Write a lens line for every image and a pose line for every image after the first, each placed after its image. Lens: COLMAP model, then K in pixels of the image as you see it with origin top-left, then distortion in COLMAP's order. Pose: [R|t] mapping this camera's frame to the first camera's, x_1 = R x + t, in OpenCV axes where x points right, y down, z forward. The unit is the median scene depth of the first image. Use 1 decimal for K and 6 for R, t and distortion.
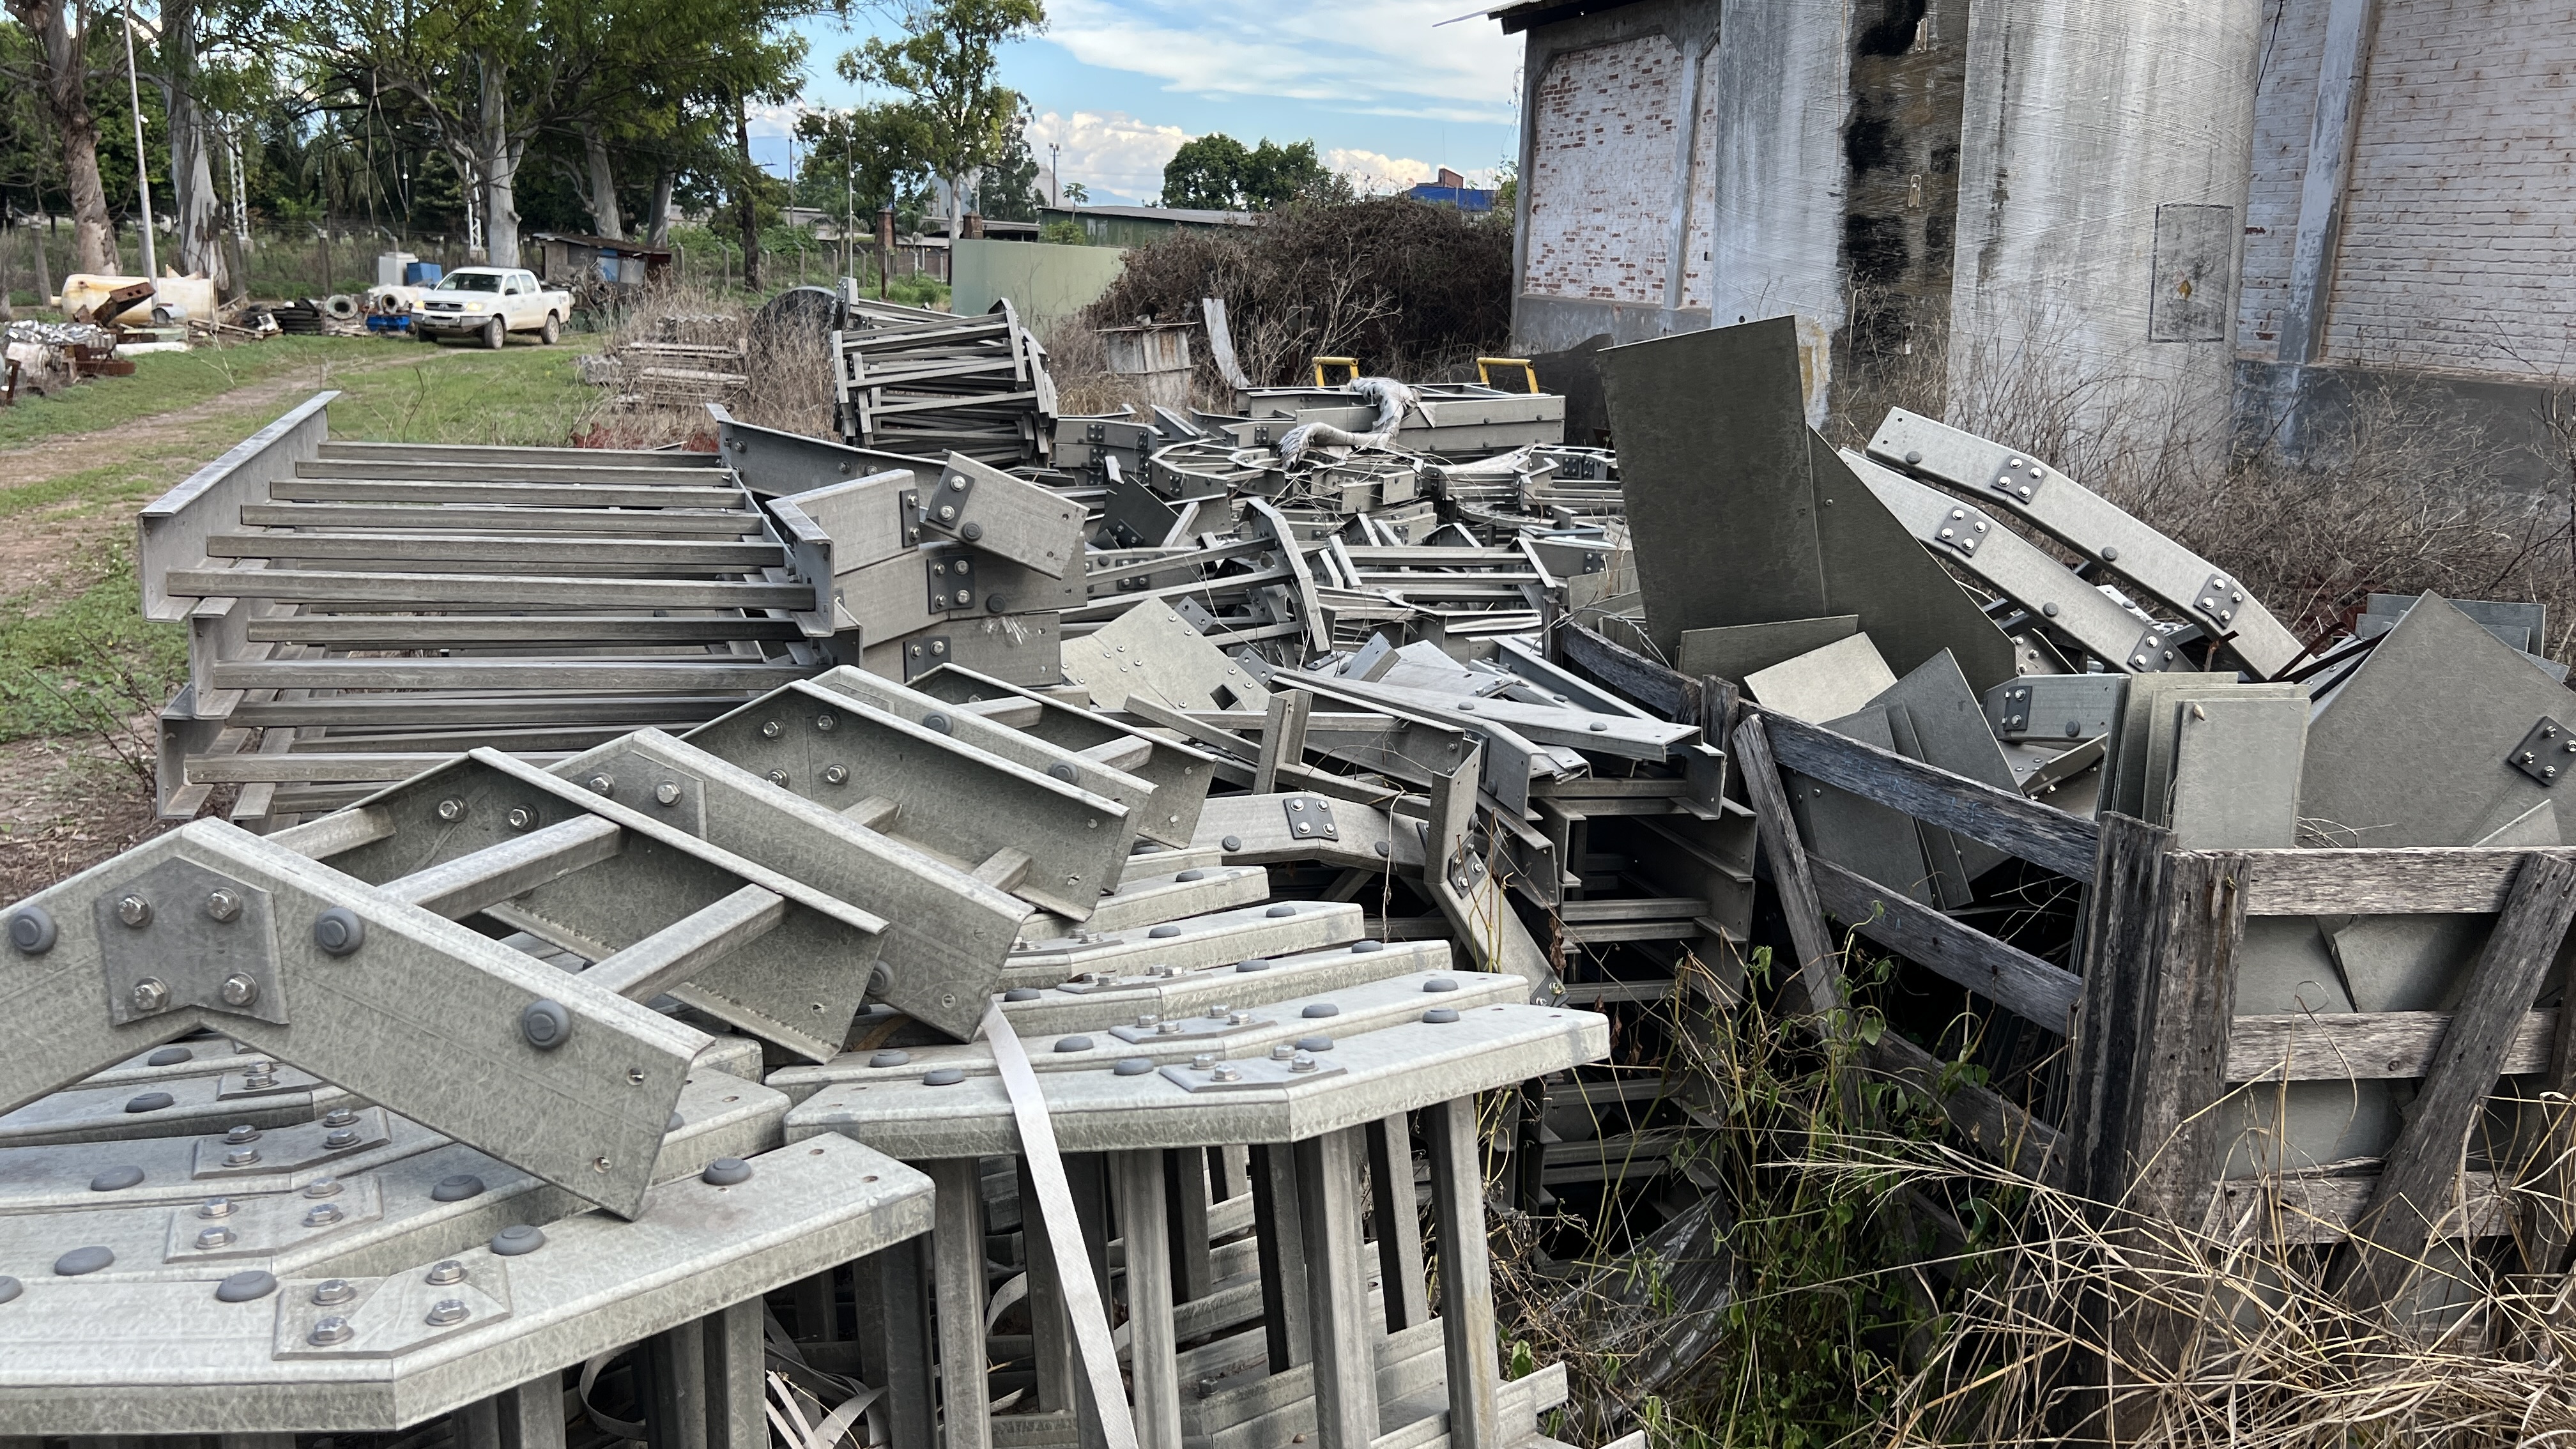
lens RADIAL K [[1948.4, 0, 1266.9], [0, 1948.4, 705.4], [0, 0, 1]] dist [0.043161, -0.051695]
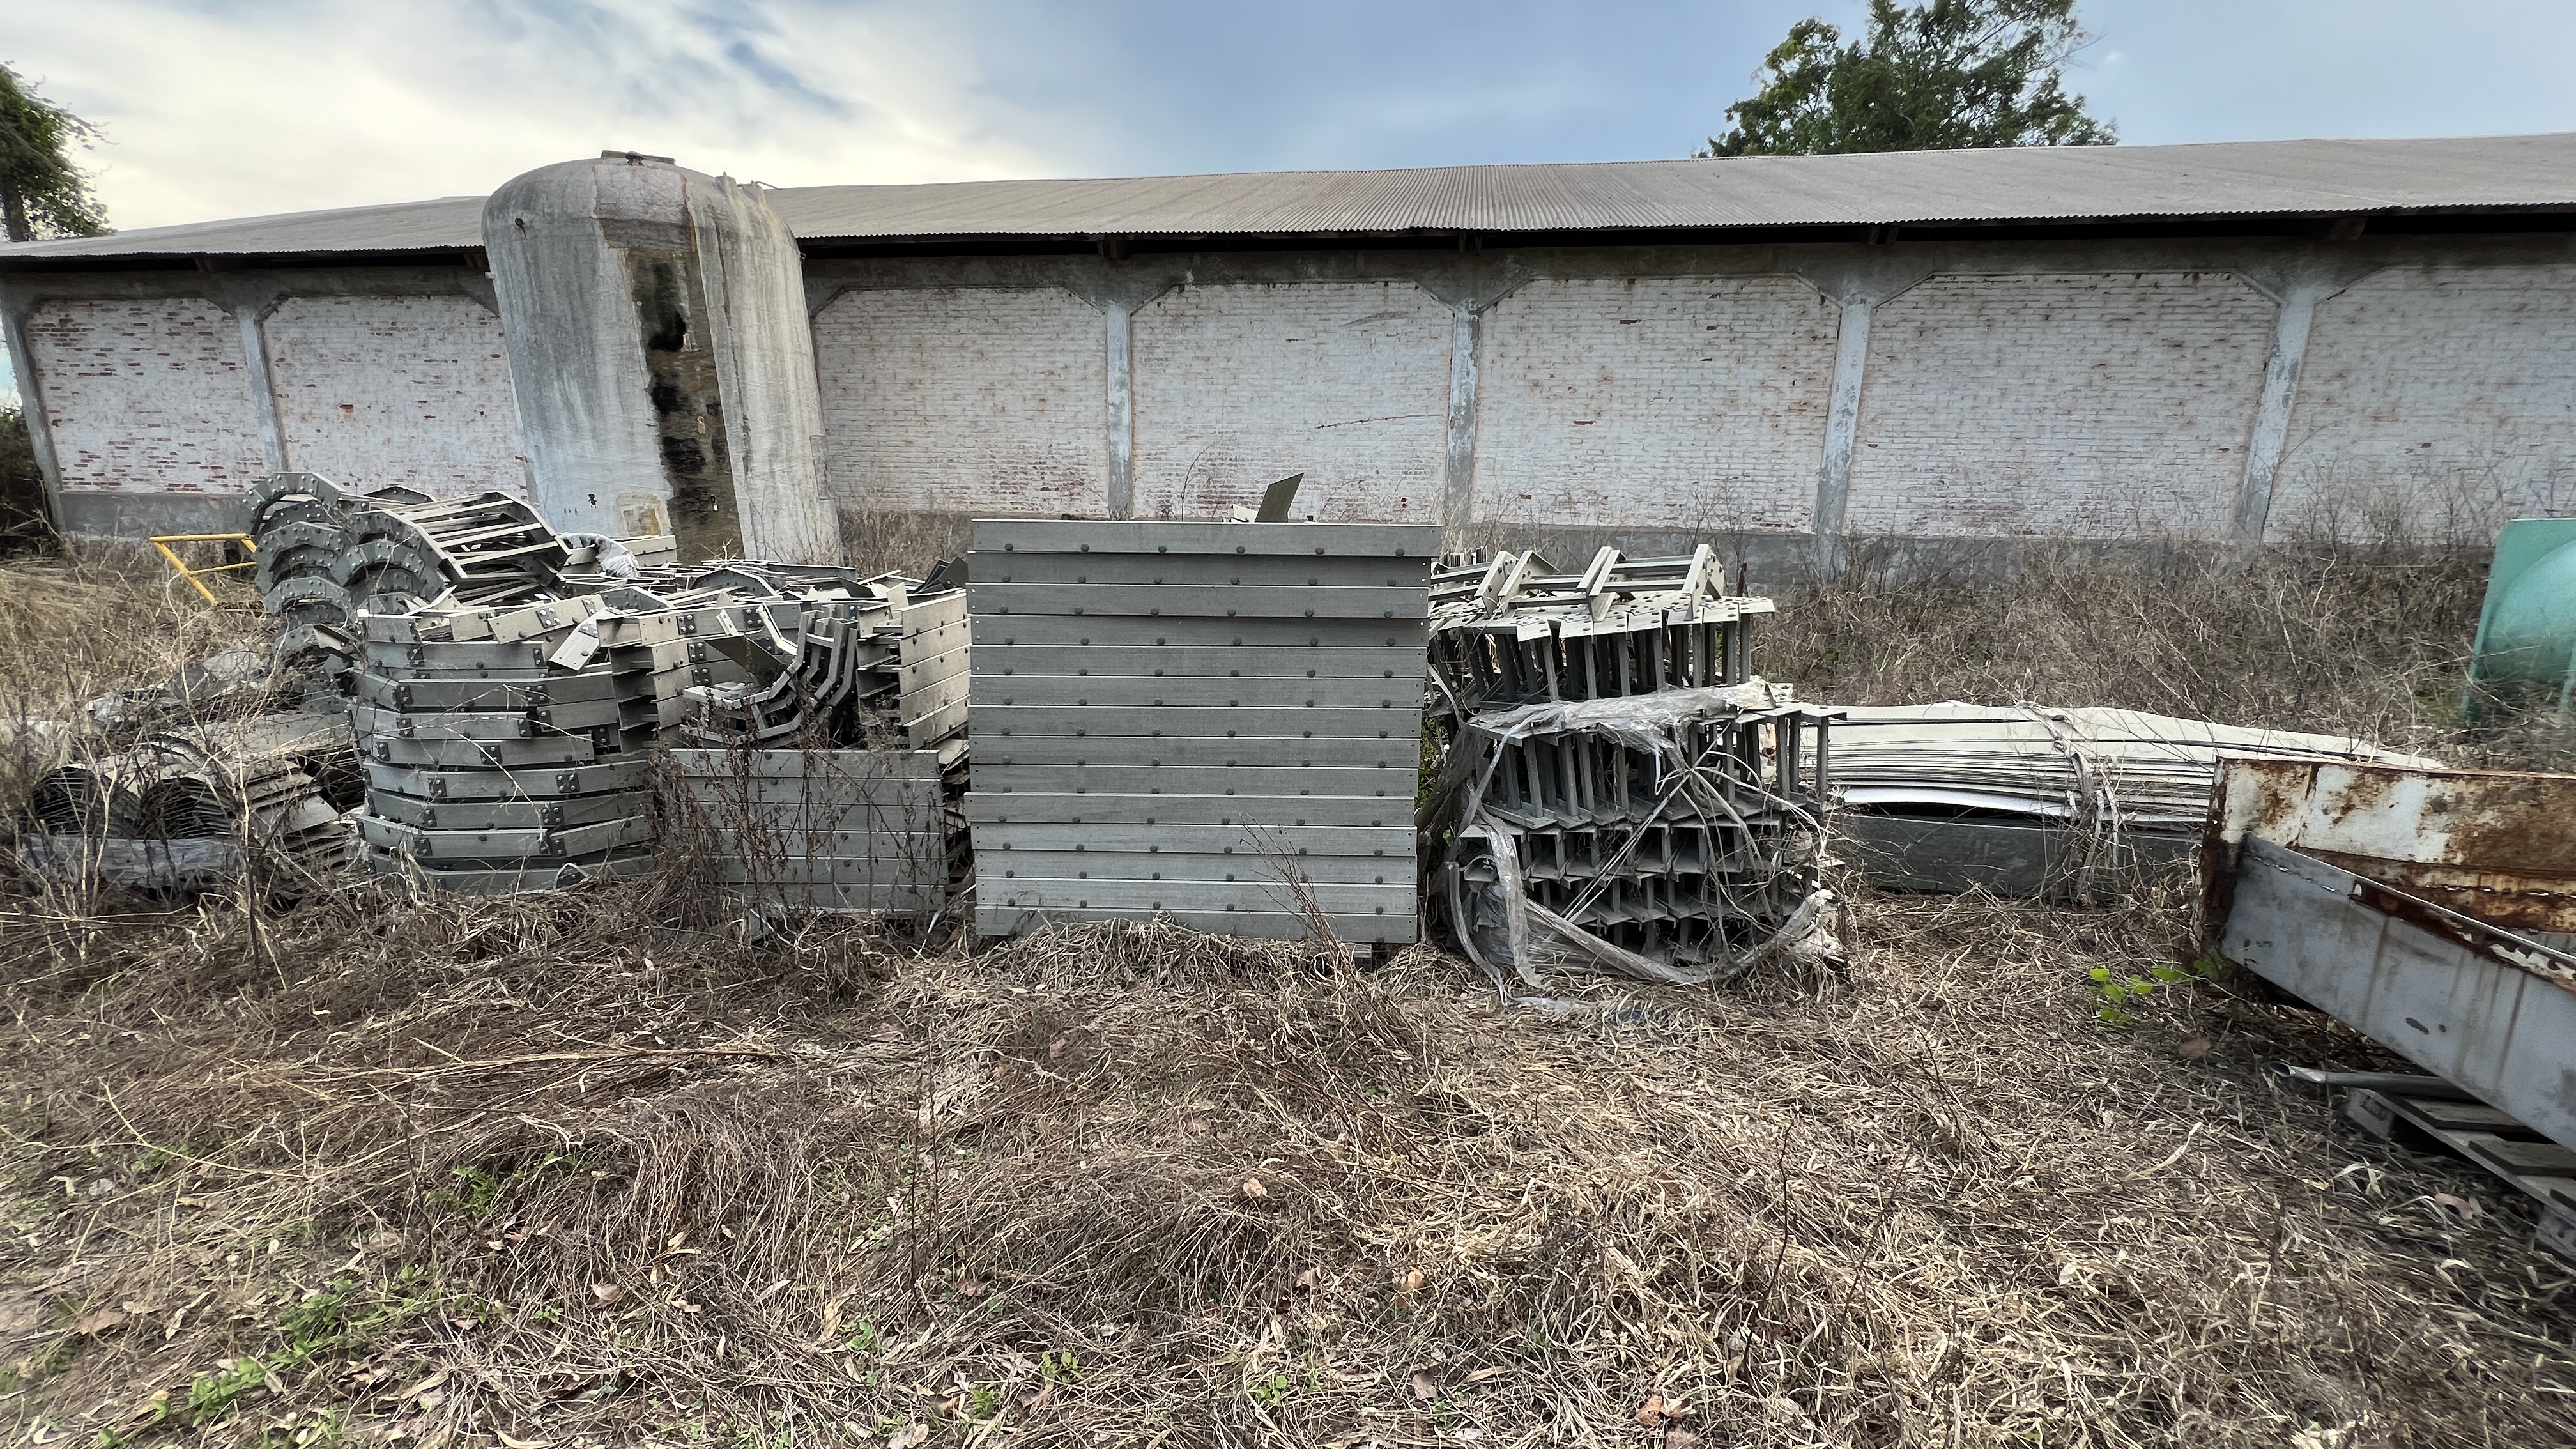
lens RADIAL K [[1036.7, 0, 1281.7], [0, 1036.7, 738.5], [0, 0, 1]] dist [-0.000731, -0.000418]
pose [[0.426723, -0.233526, 0.873712, -1.449632], [0.203031, 0.966164, 0.159075, -0.041822], [-0.881298, 0.109510, 0.459697, 0.240420]]
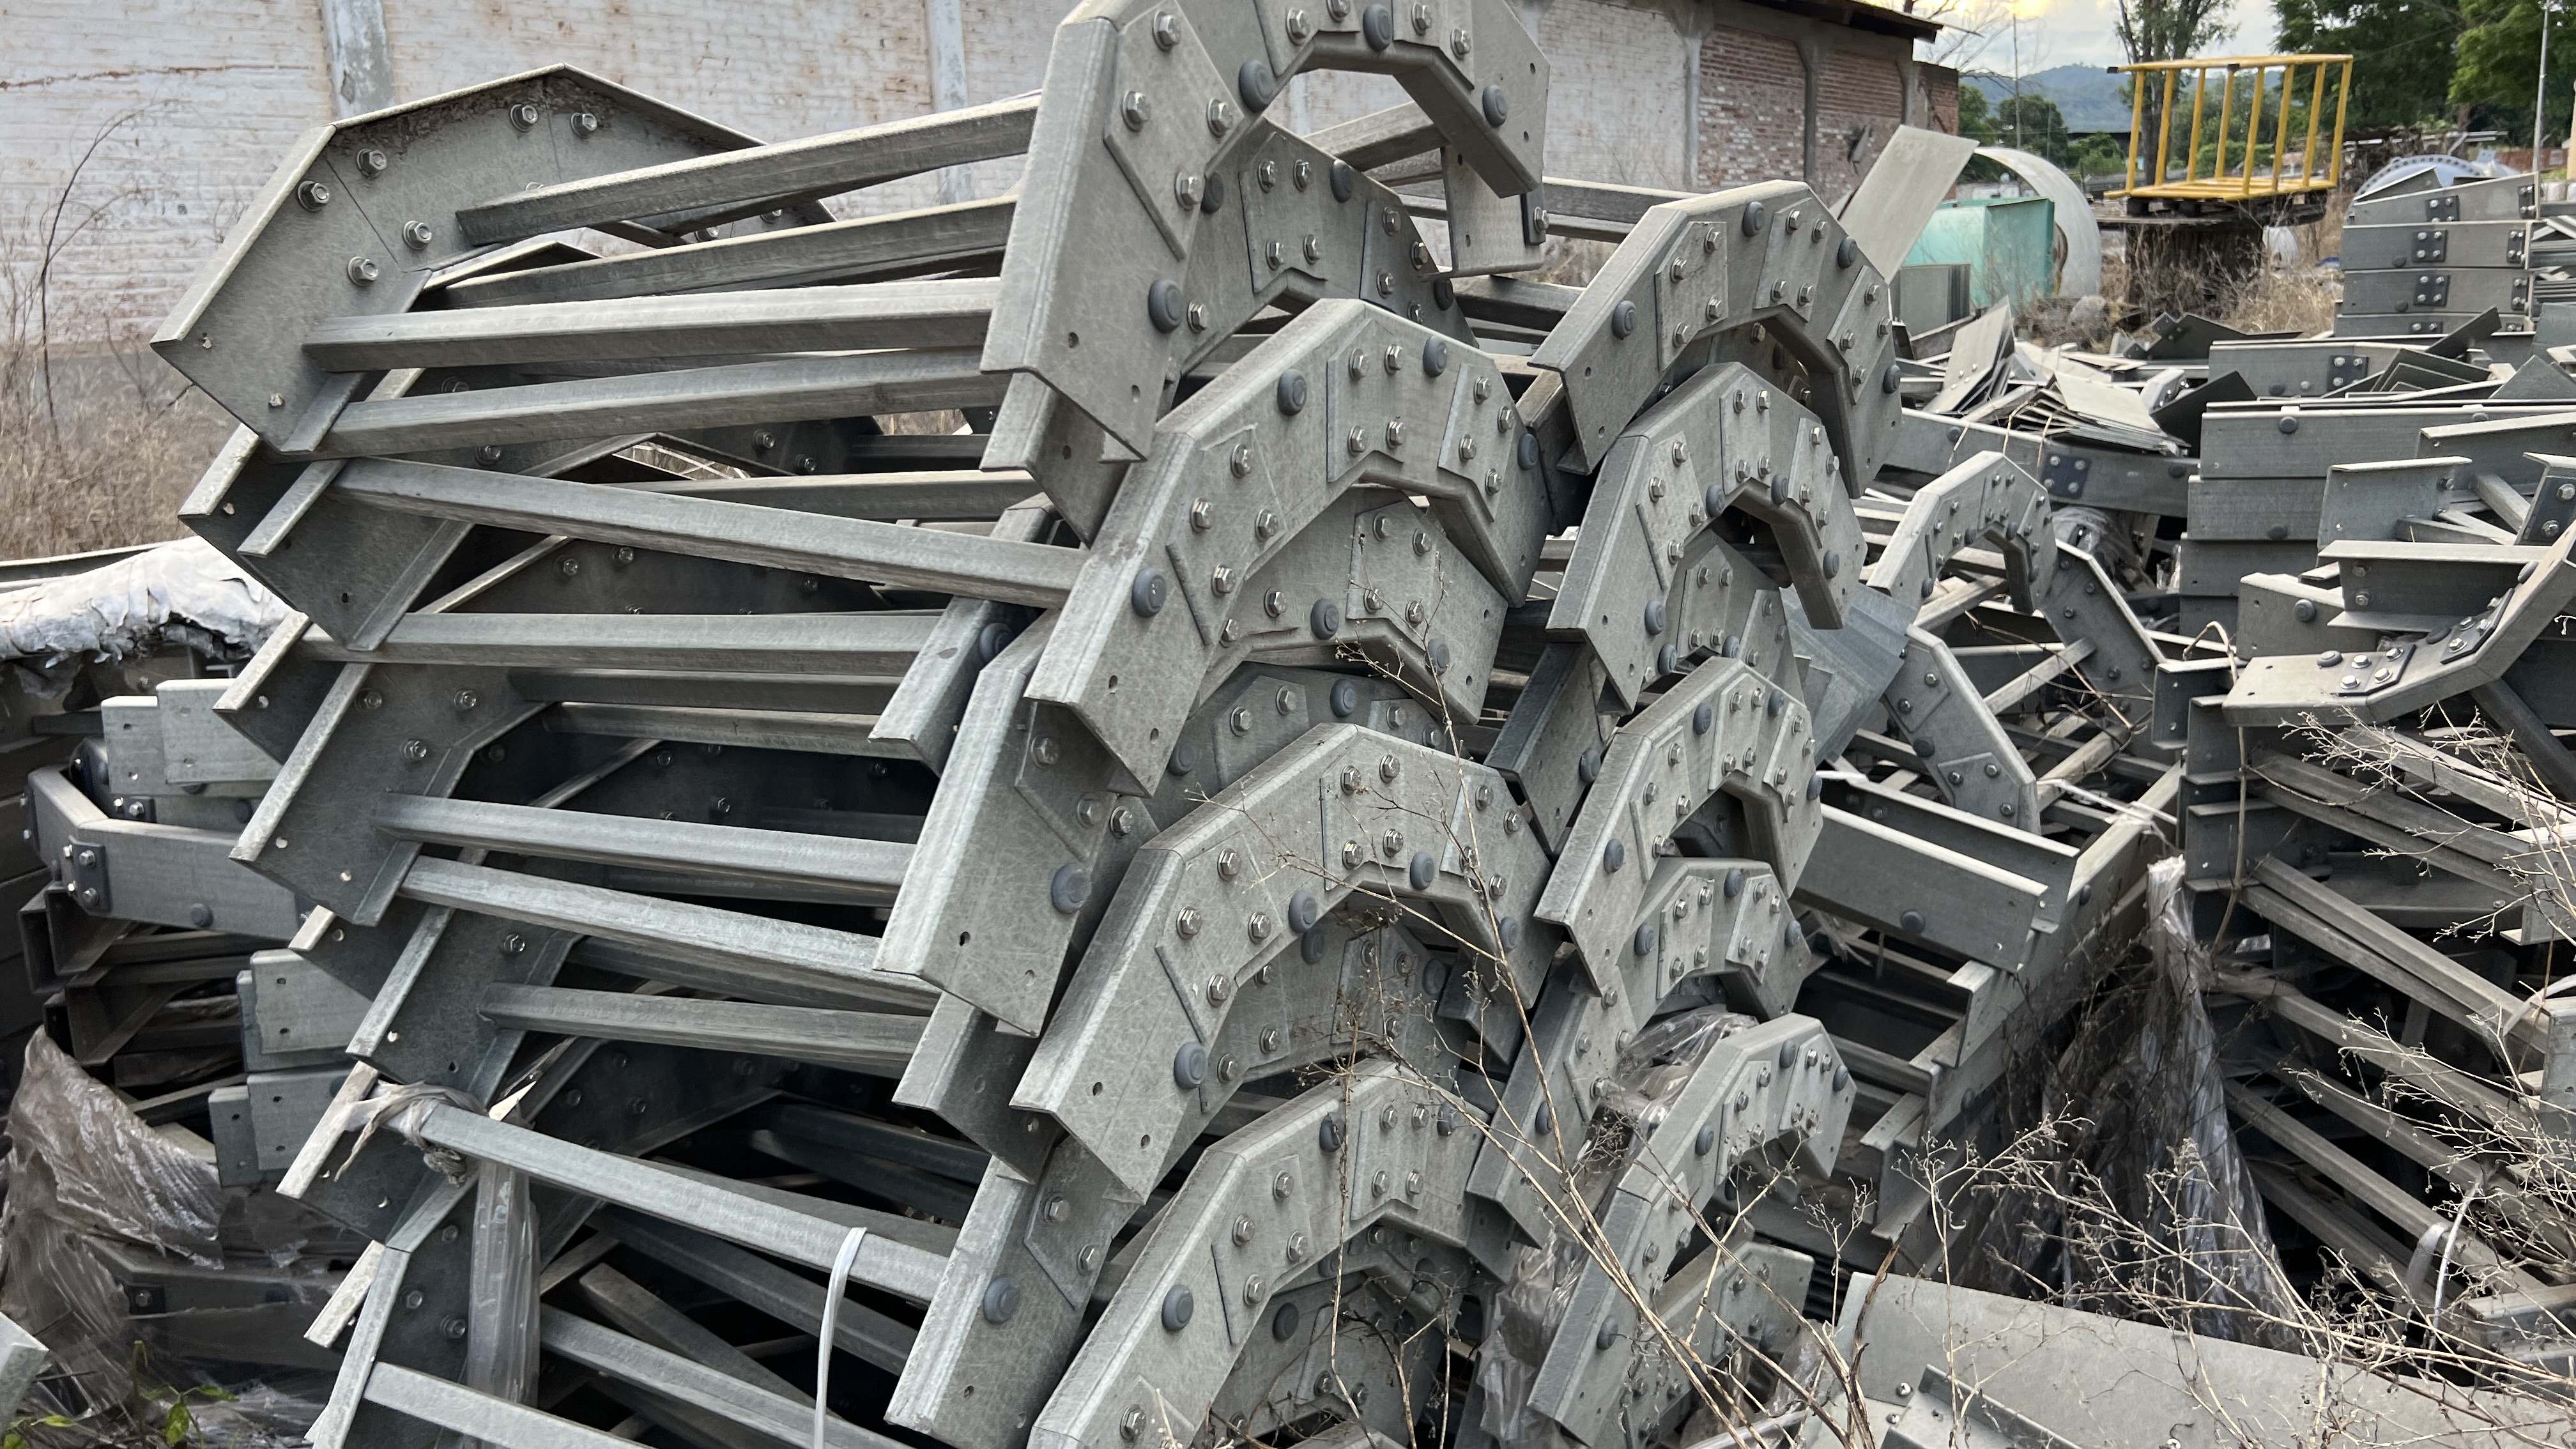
lens RADIAL K [[1948.4, 0, 1302.4], [0, 1948.4, 741.8], [0, 0, 1]] dist [0.043161, -0.051695]
pose [[-0.650199, -0.187231, 0.736333, -0.848375], [0.191925, 0.897252, 0.397623, -0.535542], [-0.735123, 0.399854, -0.547458, 2.739057]]
